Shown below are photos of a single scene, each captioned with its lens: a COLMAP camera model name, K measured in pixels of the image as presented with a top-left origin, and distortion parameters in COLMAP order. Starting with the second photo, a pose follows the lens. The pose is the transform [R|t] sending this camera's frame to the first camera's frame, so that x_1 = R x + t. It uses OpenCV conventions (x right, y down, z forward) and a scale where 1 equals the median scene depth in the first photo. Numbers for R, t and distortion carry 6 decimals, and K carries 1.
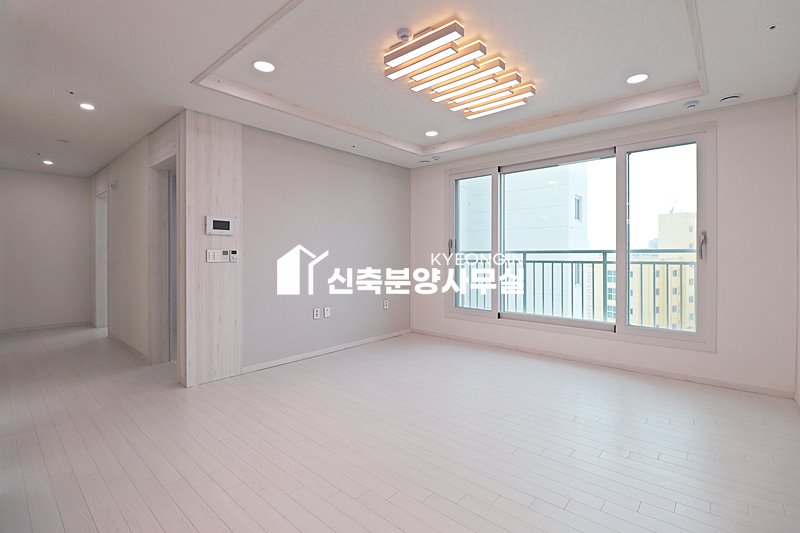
lens RADIAL K [[369.3, 0, 402.2], [0, 369.3, 256.7], [0, 0, 1]] dist [0.000328, -0.012768]
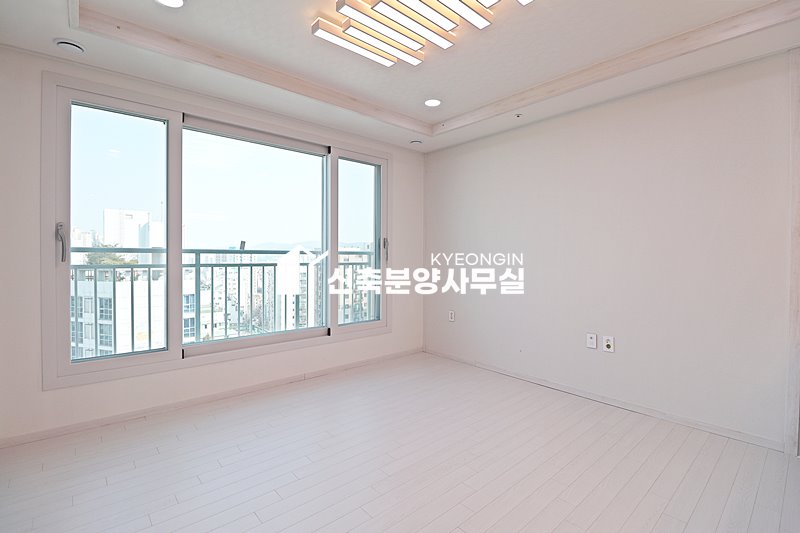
lens RADIAL K [[367.9, 0, 402.6], [0, 367.9, 259.9], [0, 0, 1]] dist [-0.000453, -0.012353]
pose [[0.133411, -0.004950, 0.991048, -0.386530], [0.000095, 0.999988, 0.004982, -0.000753], [-0.991061, -0.000570, 0.133410, 0.710137]]
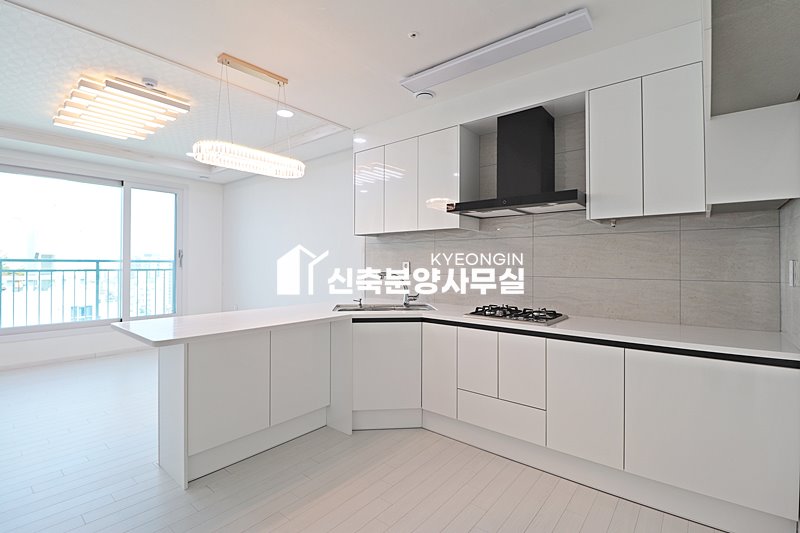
lens RADIAL K [[367.9, 0, 402.6], [0, 367.9, 259.9], [0, 0, 1]] dist [-0.000453, -0.012353]
pose [[-0.035208, 0.013831, 0.999284, -0.777167], [0.002455, 0.999902, -0.013754, 0.001112], [-0.999377, 0.001969, -0.035238, 0.063551]]
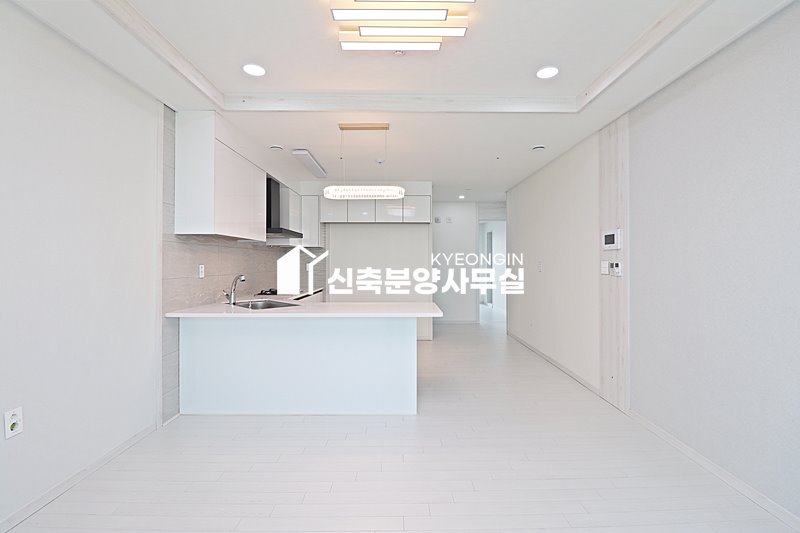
lens RADIAL K [[367.9, 0, 402.6], [0, 367.9, 259.9], [0, 0, 1]] dist [-0.000453, -0.012353]
pose [[-0.745207, -0.001894, -0.666830, 0.422716], [-0.003848, 0.999992, 0.001461, -0.022621], [0.666822, 0.003655, -0.745208, 1.047087]]
